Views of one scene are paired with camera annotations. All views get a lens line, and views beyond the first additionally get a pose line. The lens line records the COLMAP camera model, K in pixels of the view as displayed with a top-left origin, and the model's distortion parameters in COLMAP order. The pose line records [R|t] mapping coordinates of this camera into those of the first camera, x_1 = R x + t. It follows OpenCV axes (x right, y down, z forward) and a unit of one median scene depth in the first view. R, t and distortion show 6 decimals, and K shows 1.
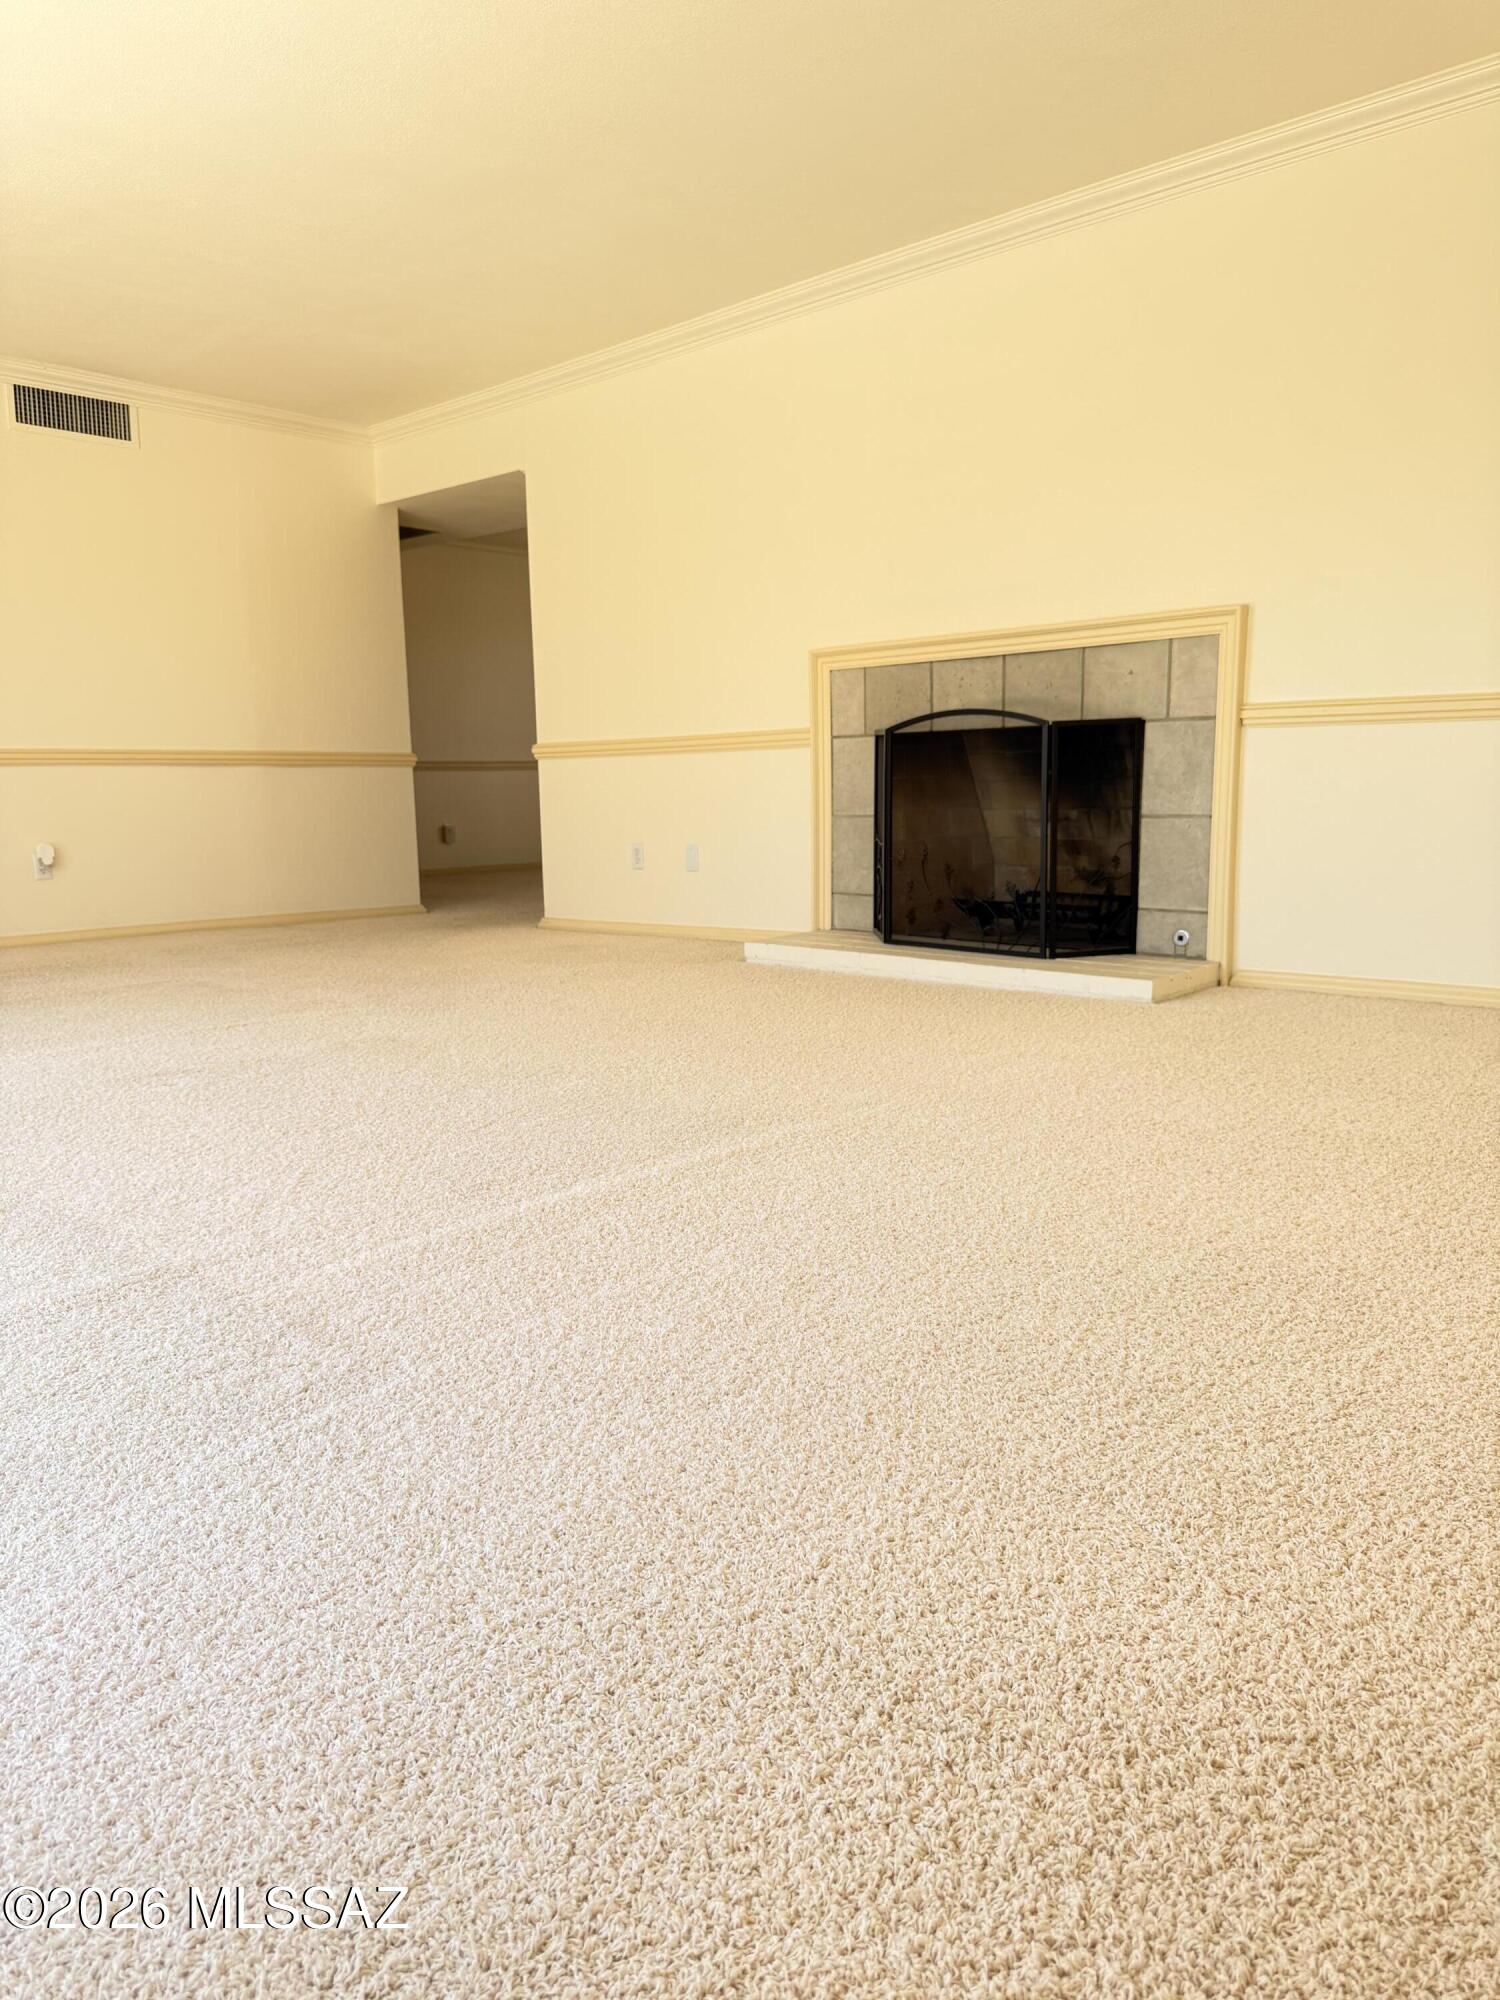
lens RADIAL K [[1414.1, 0, 754.5], [0, 1414.1, 1005.2], [0, 0, 1]] dist [0.063871, -0.087320]
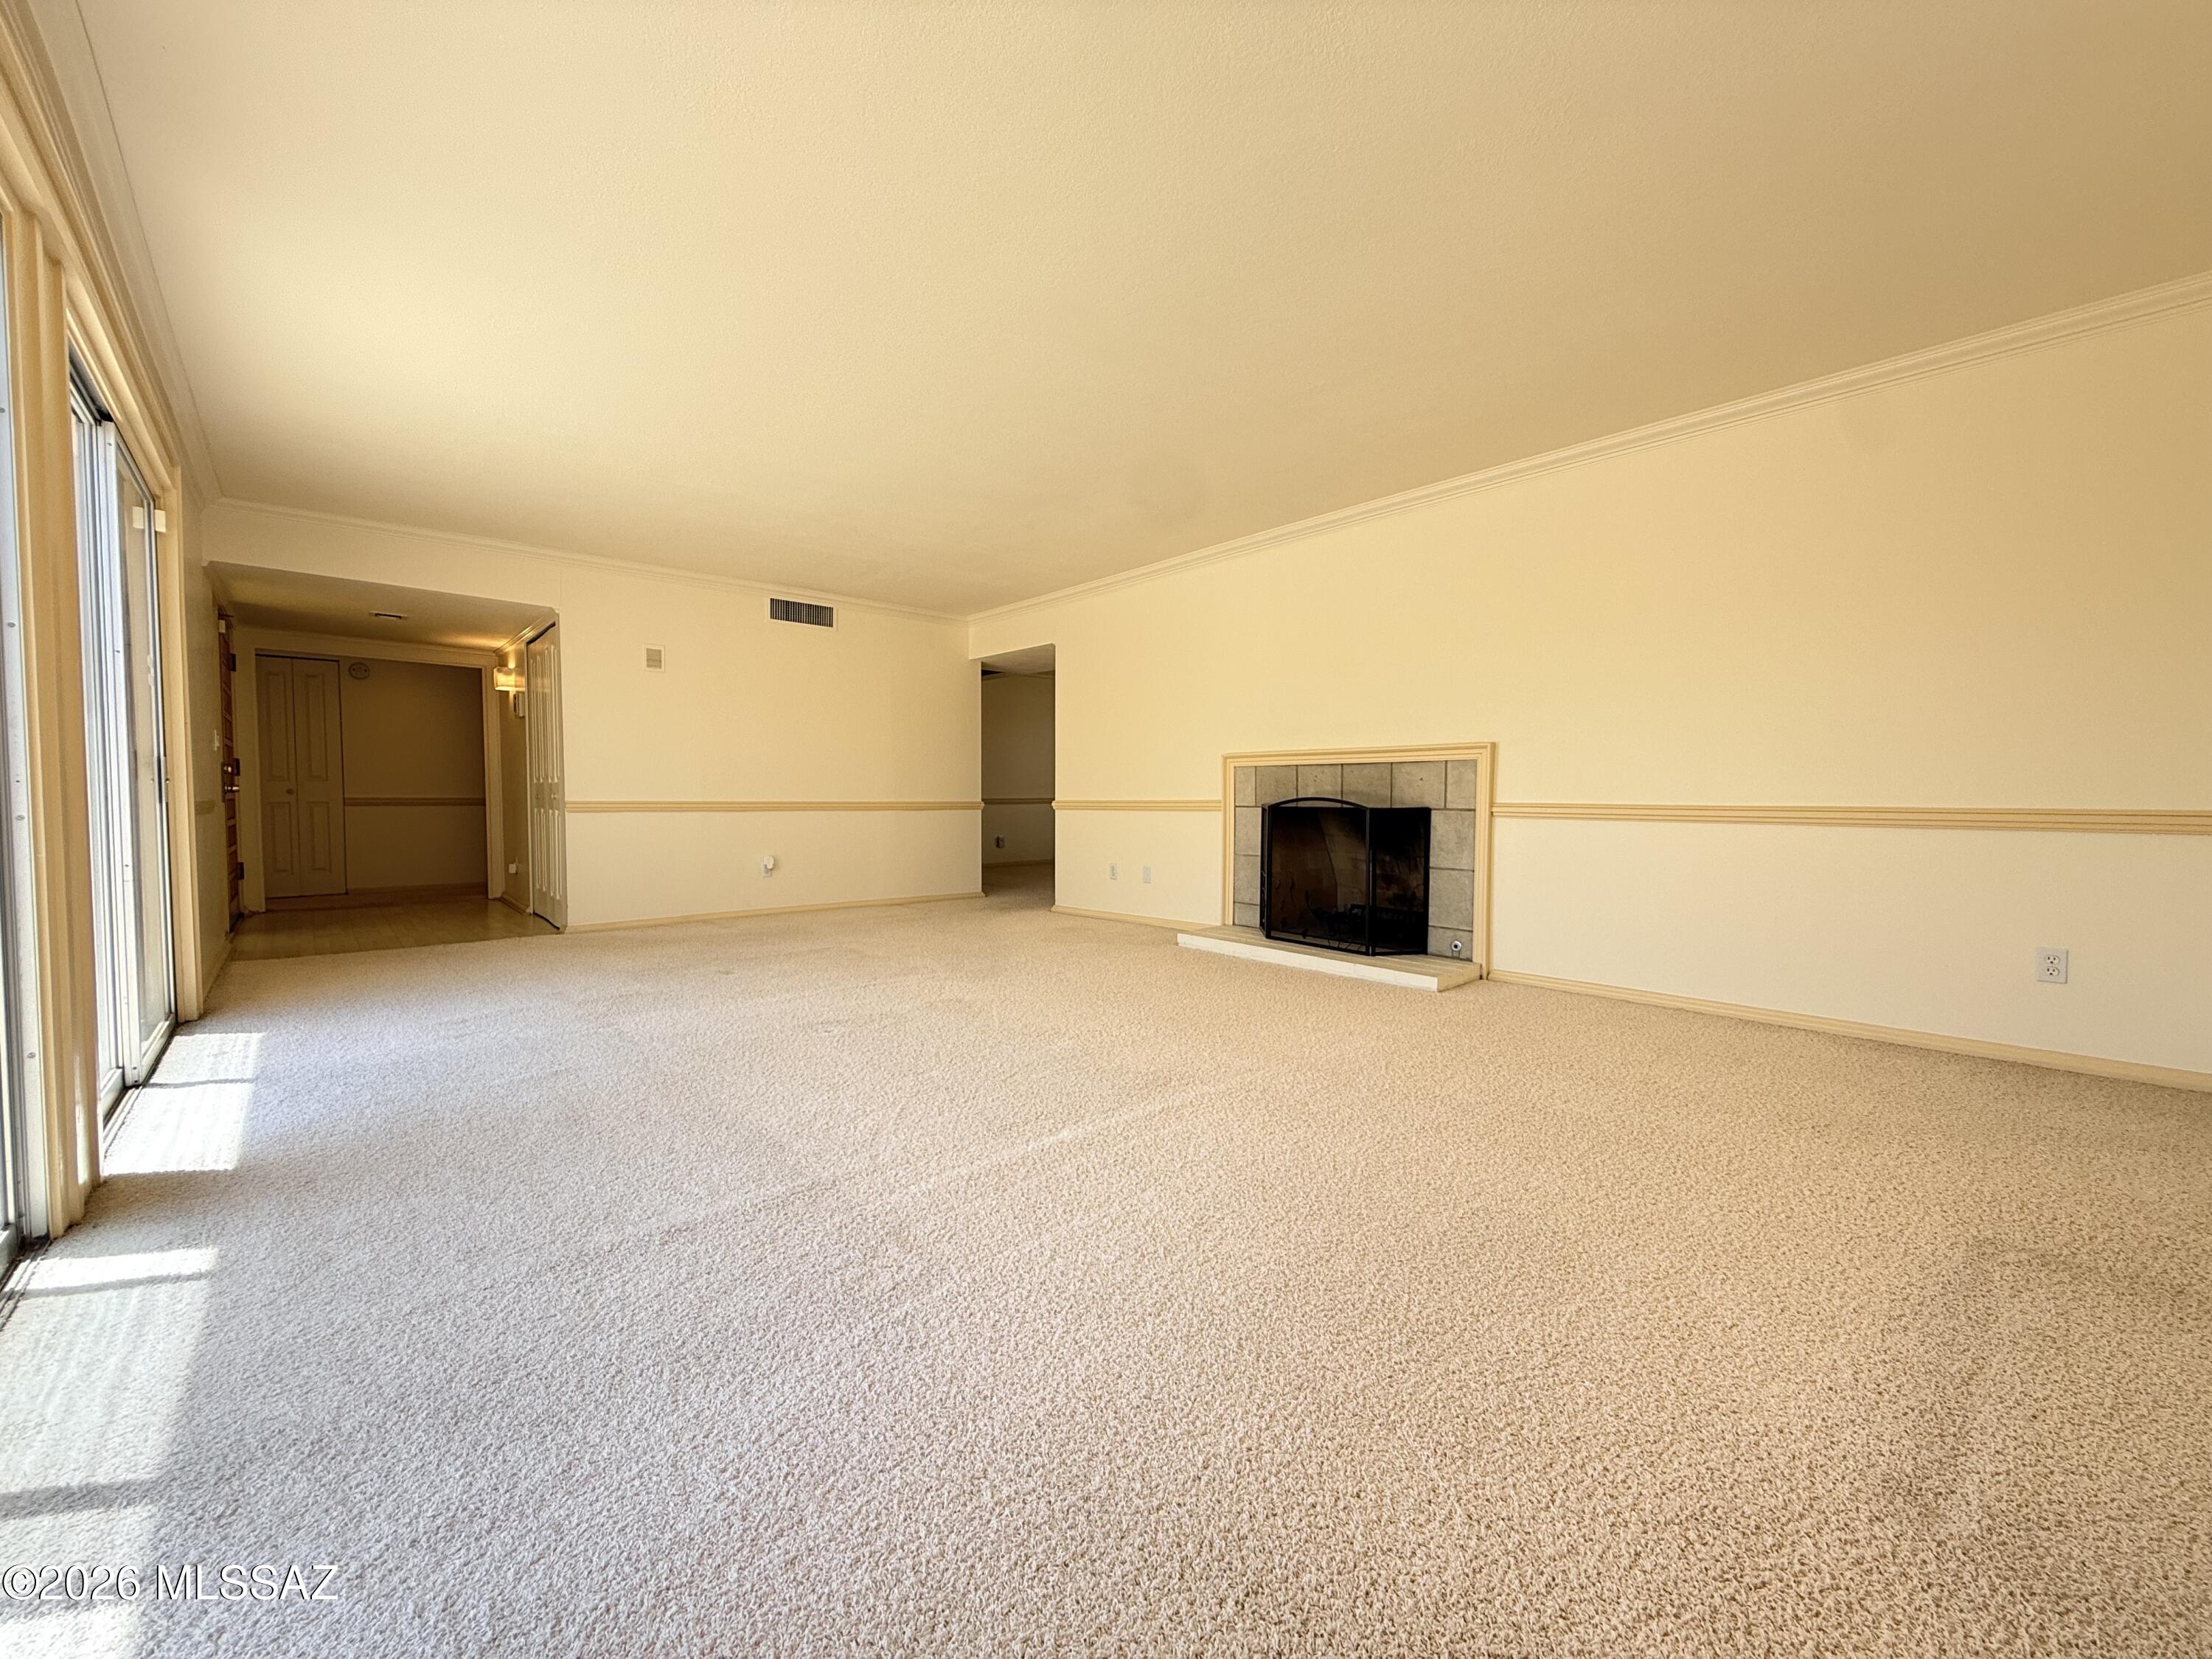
lens RADIAL K [[884.7, 0, 1105.8], [0, 884.7, 817.2], [0, 0, 1]] dist [-0.000124, 0.000290]
pose [[0.995135, 0.021795, -0.096075, 0.011215], [-0.032112, 0.993720, -0.107190, -0.135328], [0.093136, 0.109754, 0.989586, -0.033282]]
